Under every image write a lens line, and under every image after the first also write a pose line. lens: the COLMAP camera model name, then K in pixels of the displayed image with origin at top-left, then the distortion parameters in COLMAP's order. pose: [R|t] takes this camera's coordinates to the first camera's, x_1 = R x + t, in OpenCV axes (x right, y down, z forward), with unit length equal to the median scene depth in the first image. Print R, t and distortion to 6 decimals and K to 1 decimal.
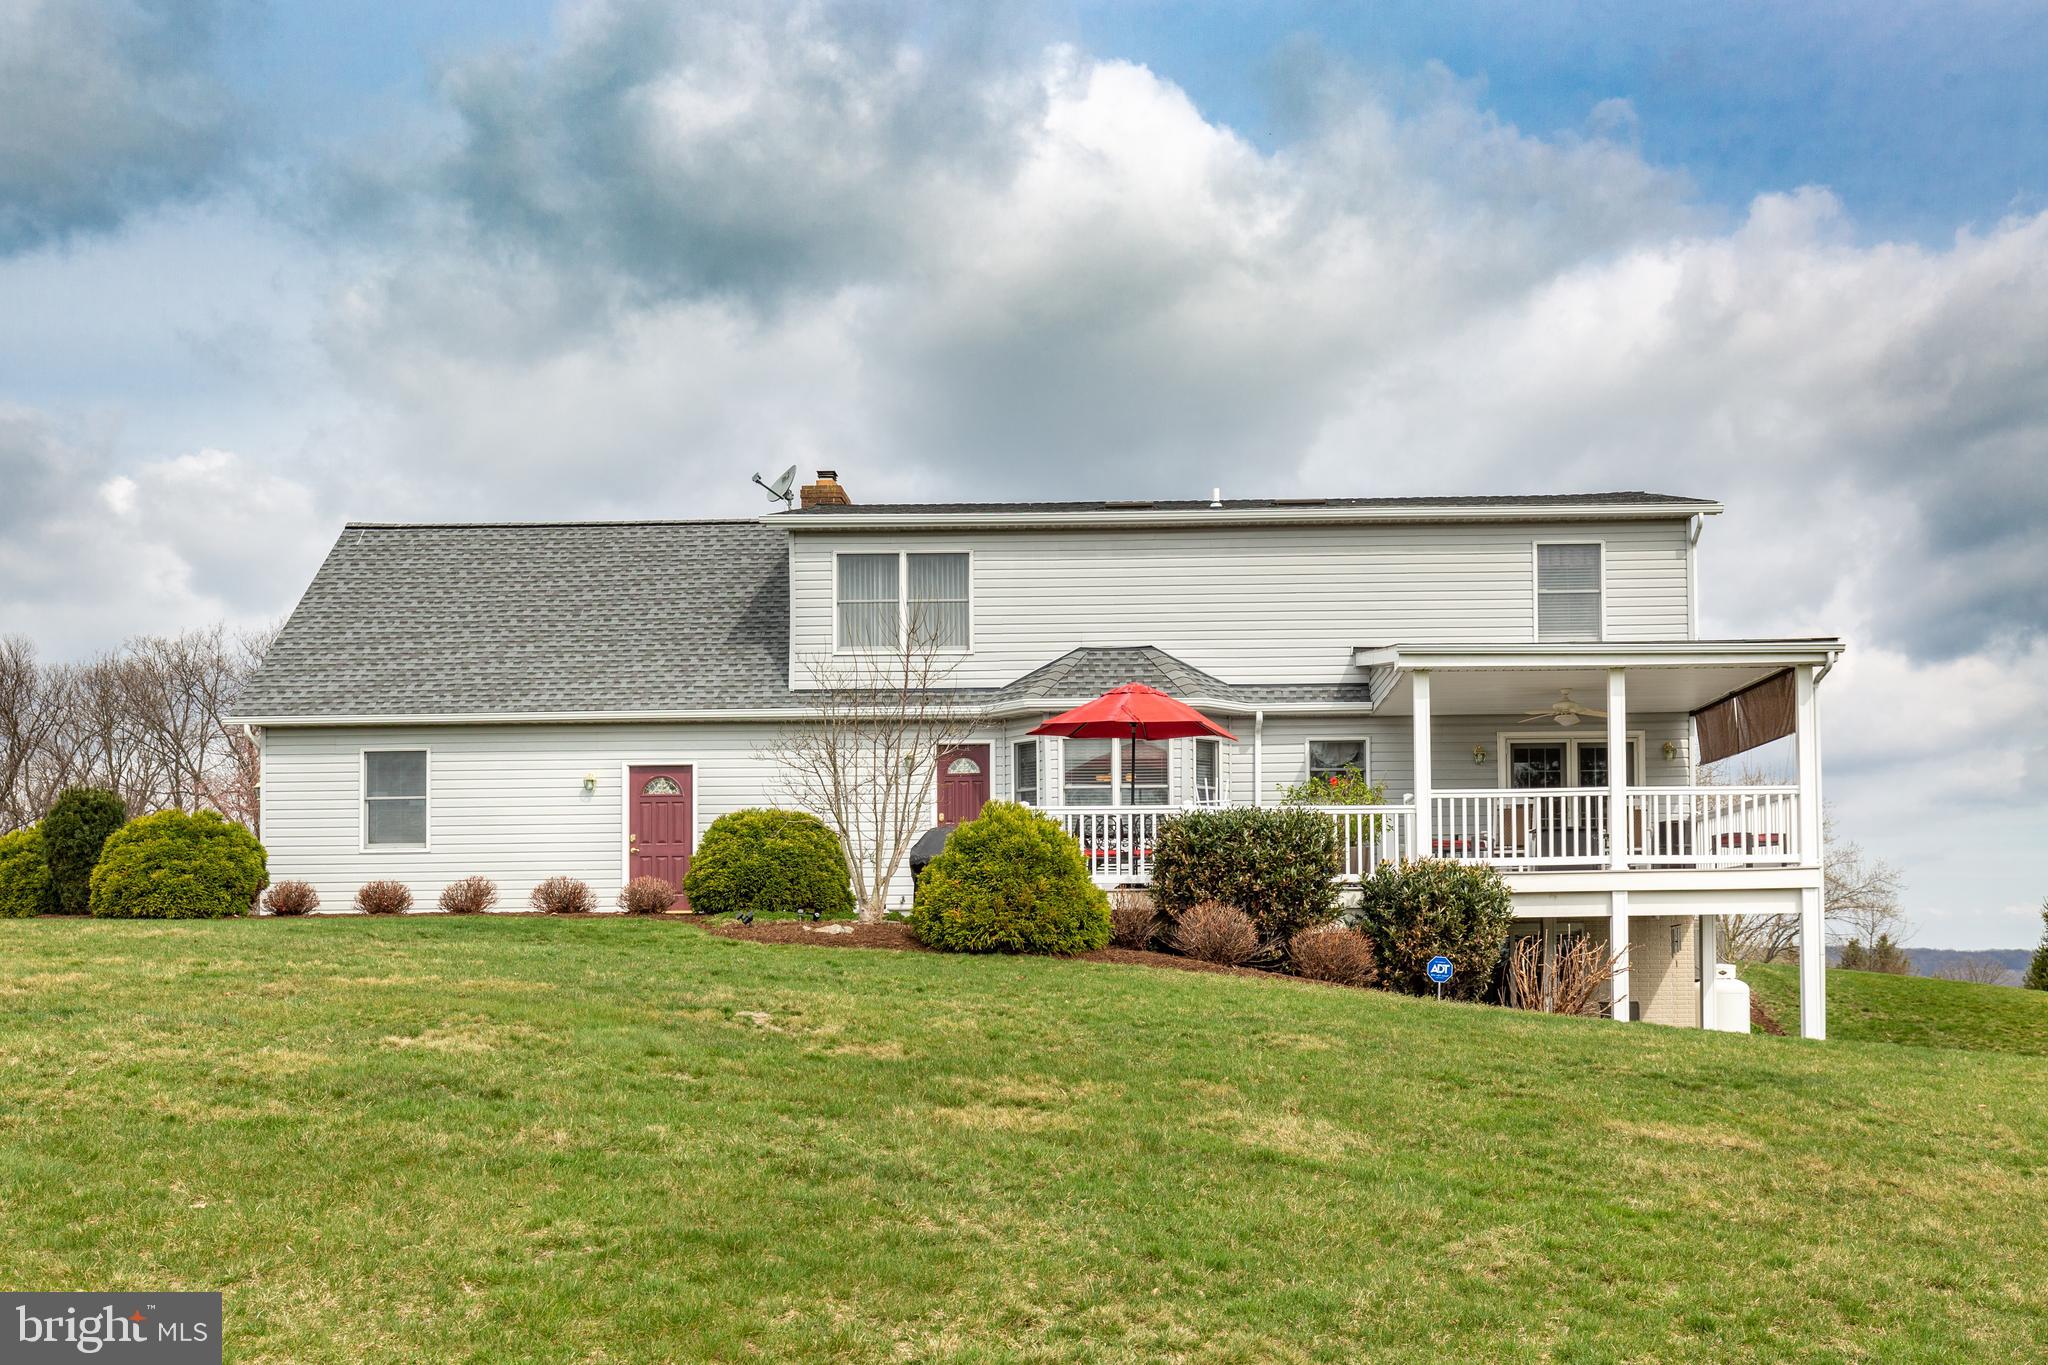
lens RADIAL K [[2009.0, 0, 1024.0], [0, 2009.0, 682.5], [0, 0, 1]] dist [-0.005522, 0.005492]
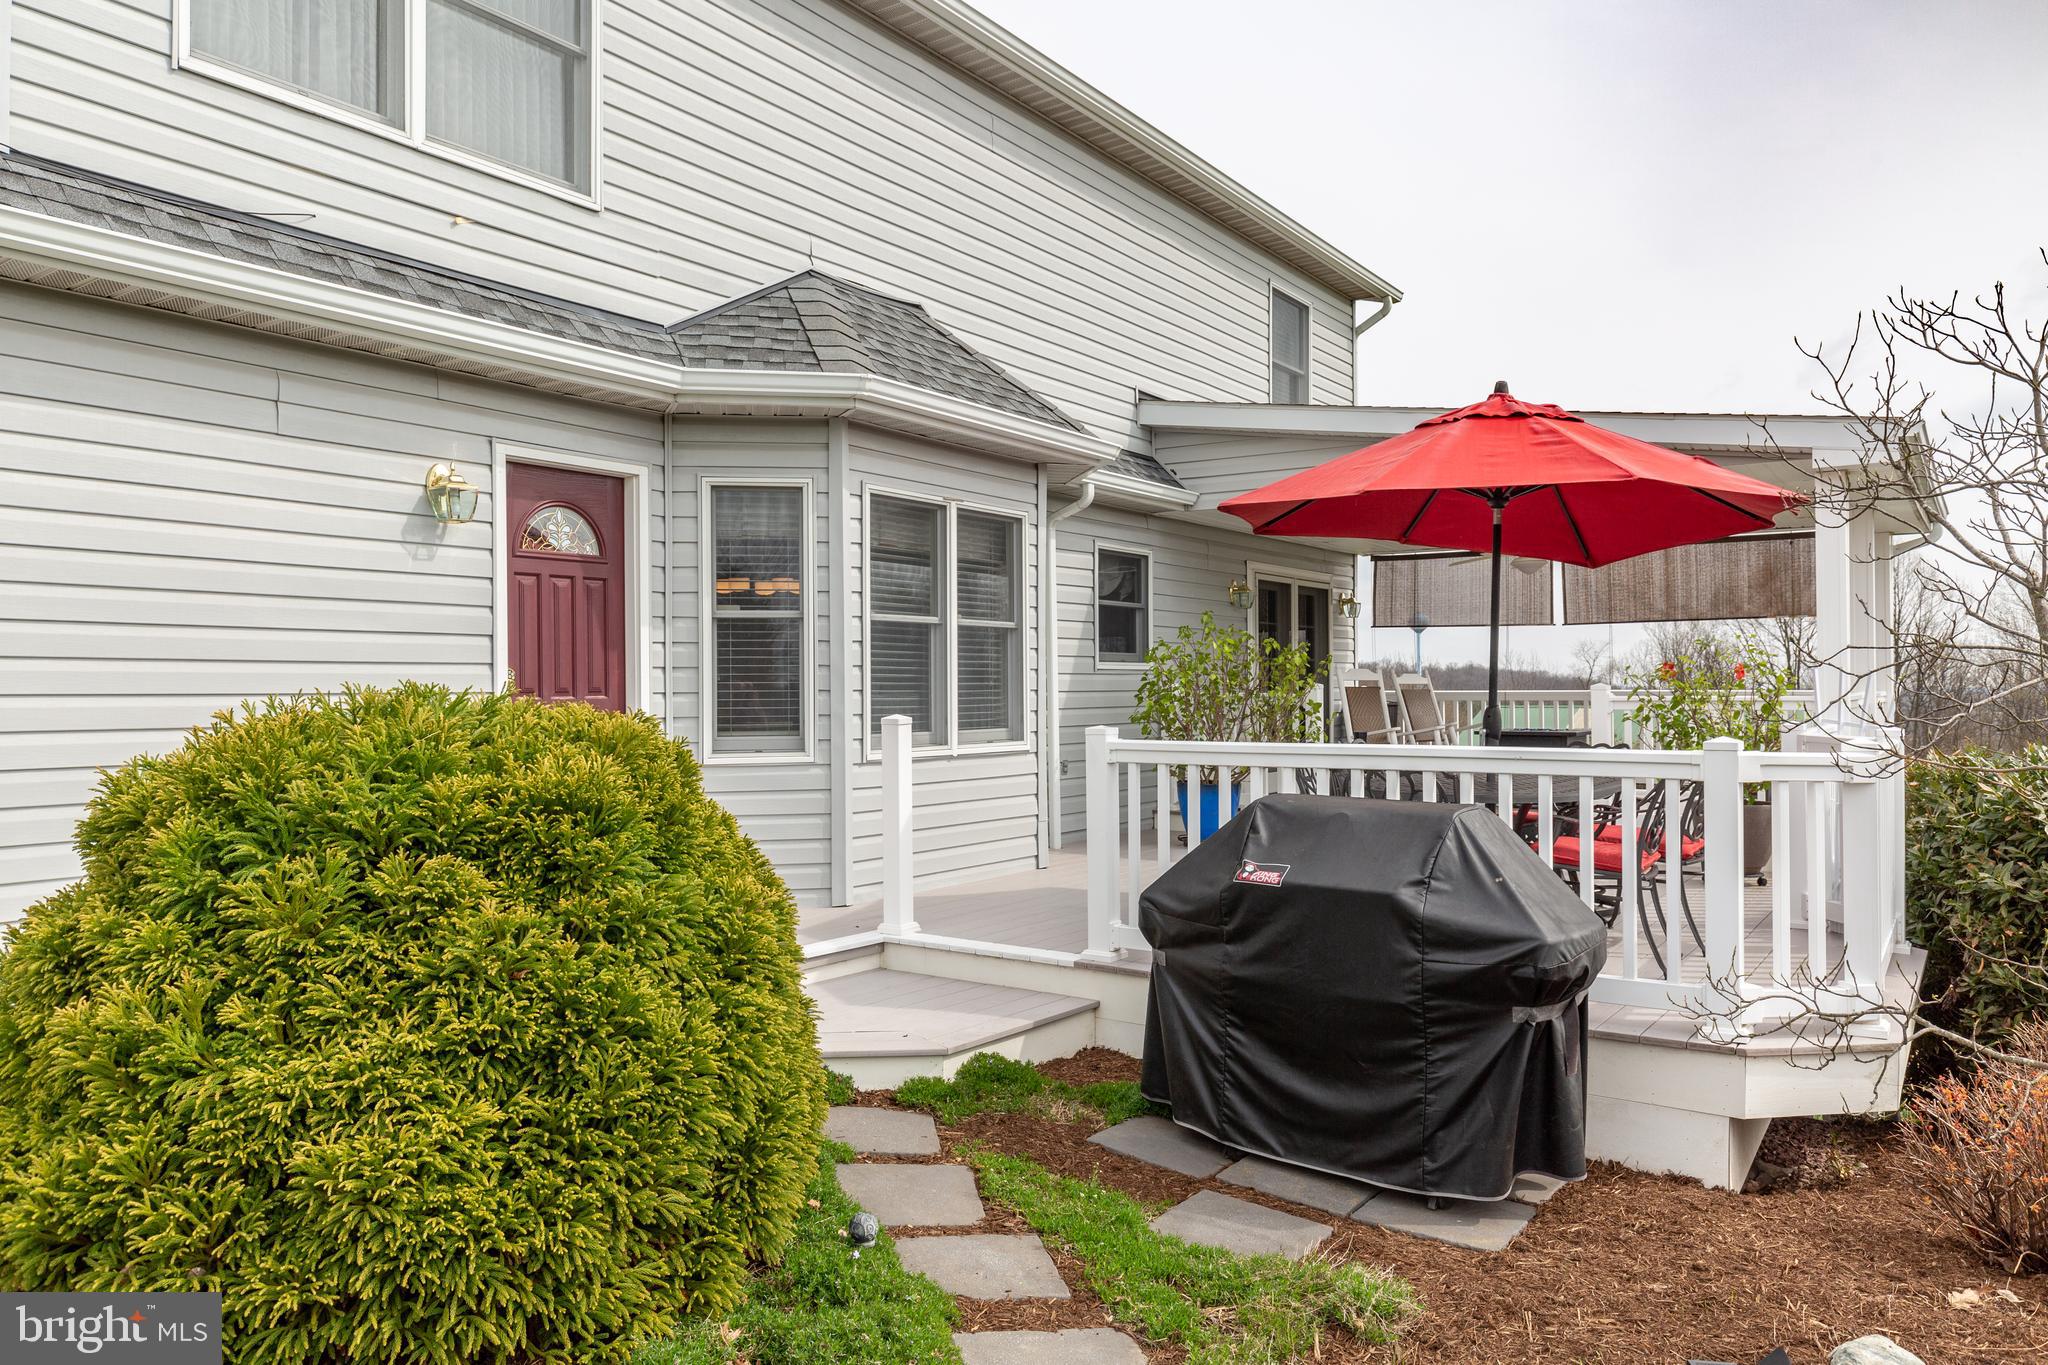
lens RADIAL K [[1459.8, 0, 1030.9], [0, 1459.8, 635.3], [0, 0, 1]] dist [0.003578, 0.001002]
pose [[0.514878, 0.035225, 0.856539, -0.200661], [-0.114819, 0.992987, 0.028183, 0.042923], [-0.849539, -0.112858, 0.515311, 0.802960]]
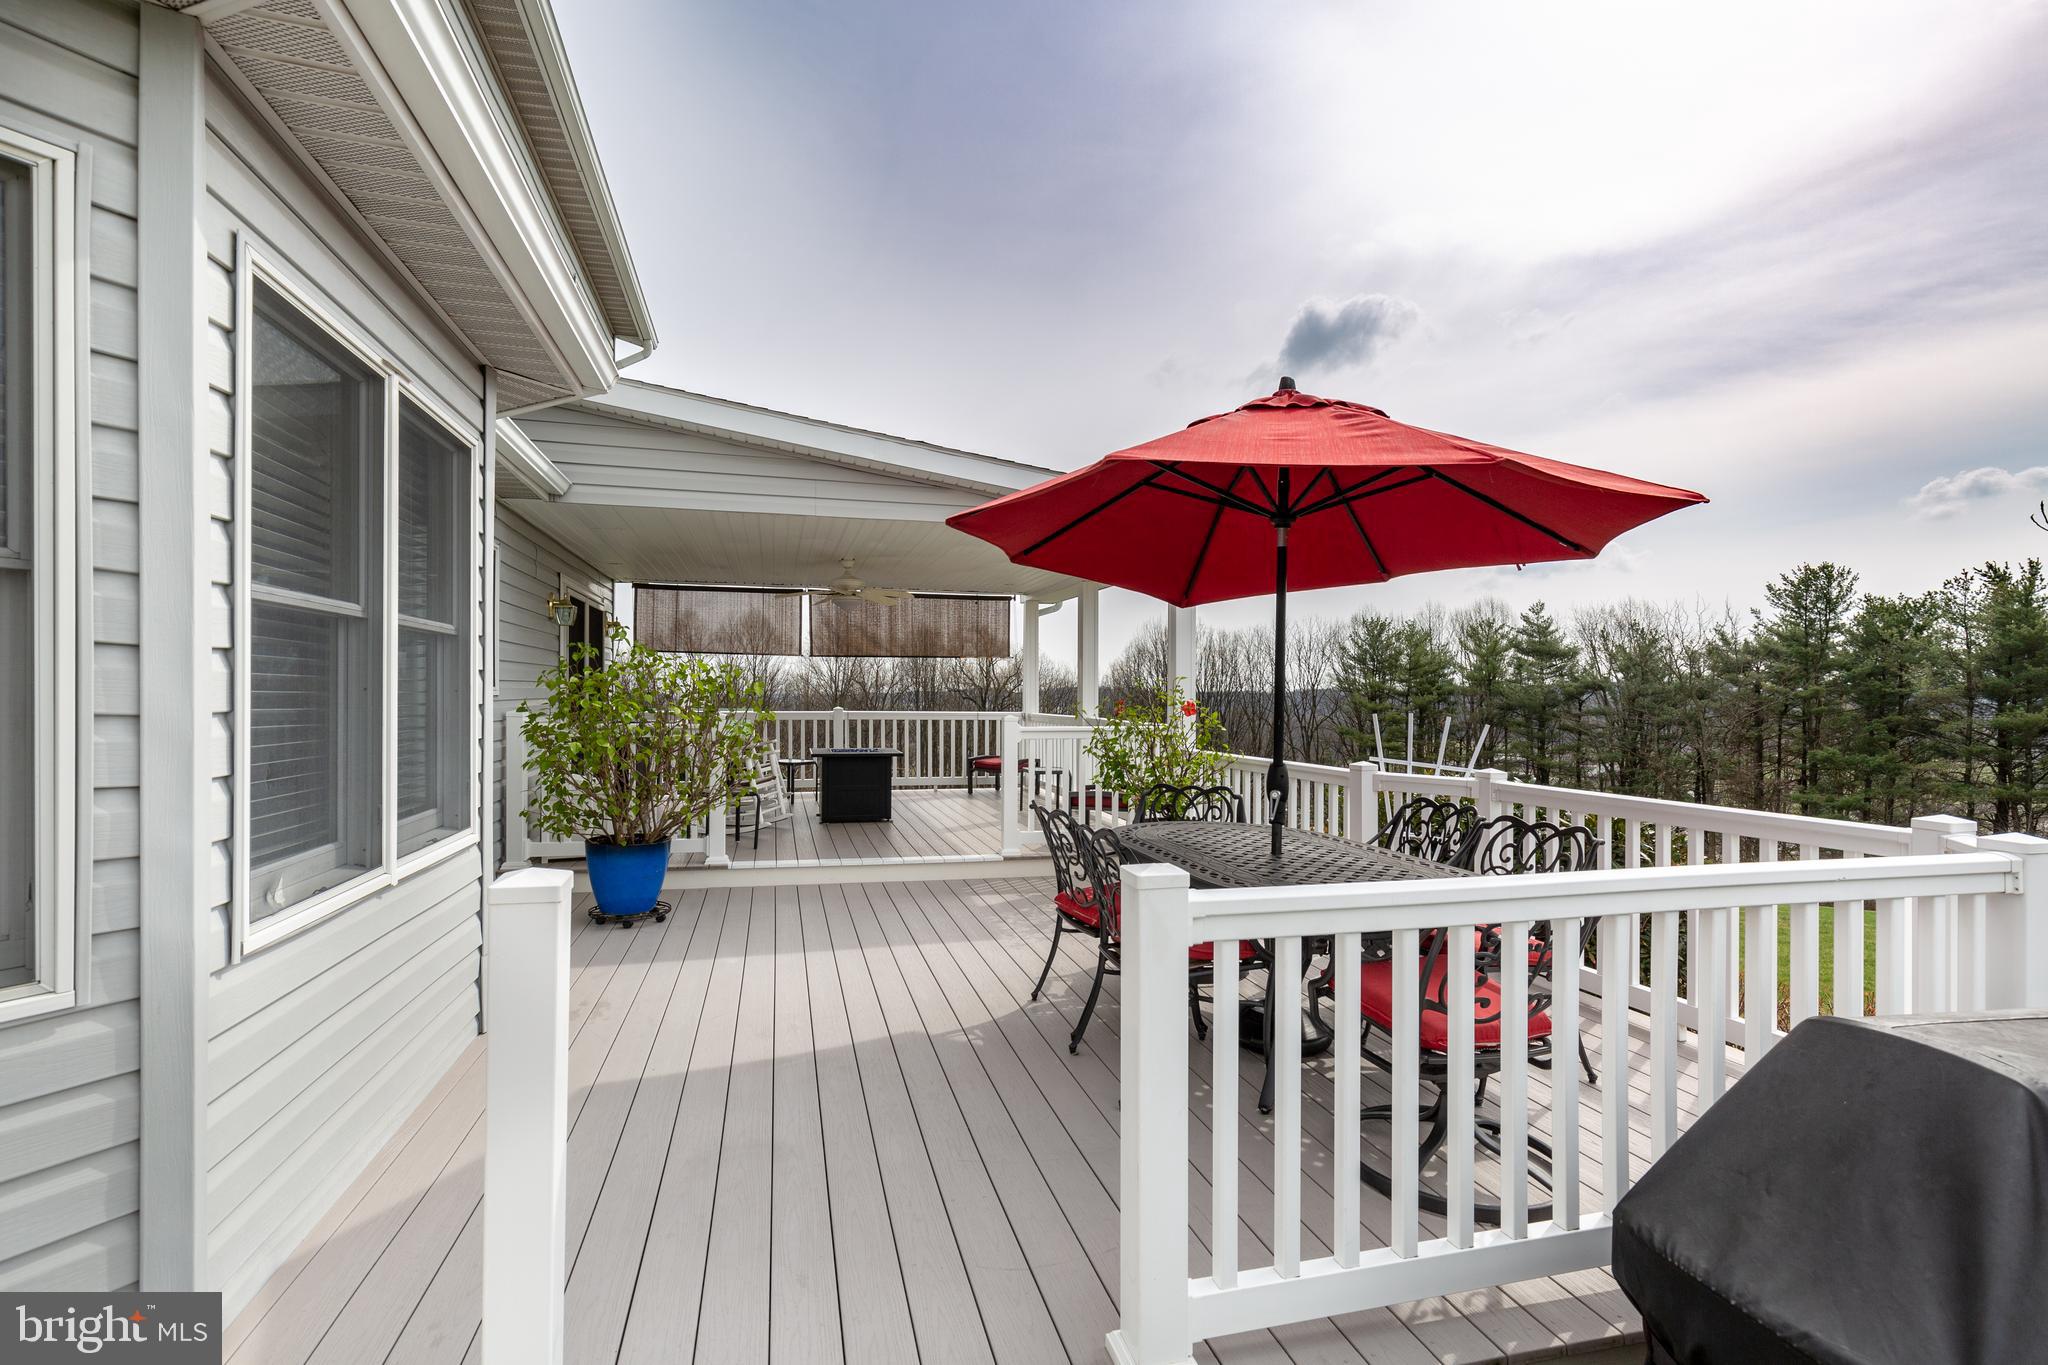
lens RADIAL K [[934.4, 0, 1024.0], [0, 934.4, 682.5], [0, 0, 1]] dist [-0.003761, -0.000576]
pose [[-0.301432, 0.015677, 0.953359, -0.064026], [-0.134129, 0.989225, -0.058676, 0.053833], [-0.944006, -0.145560, -0.296081, 0.936407]]
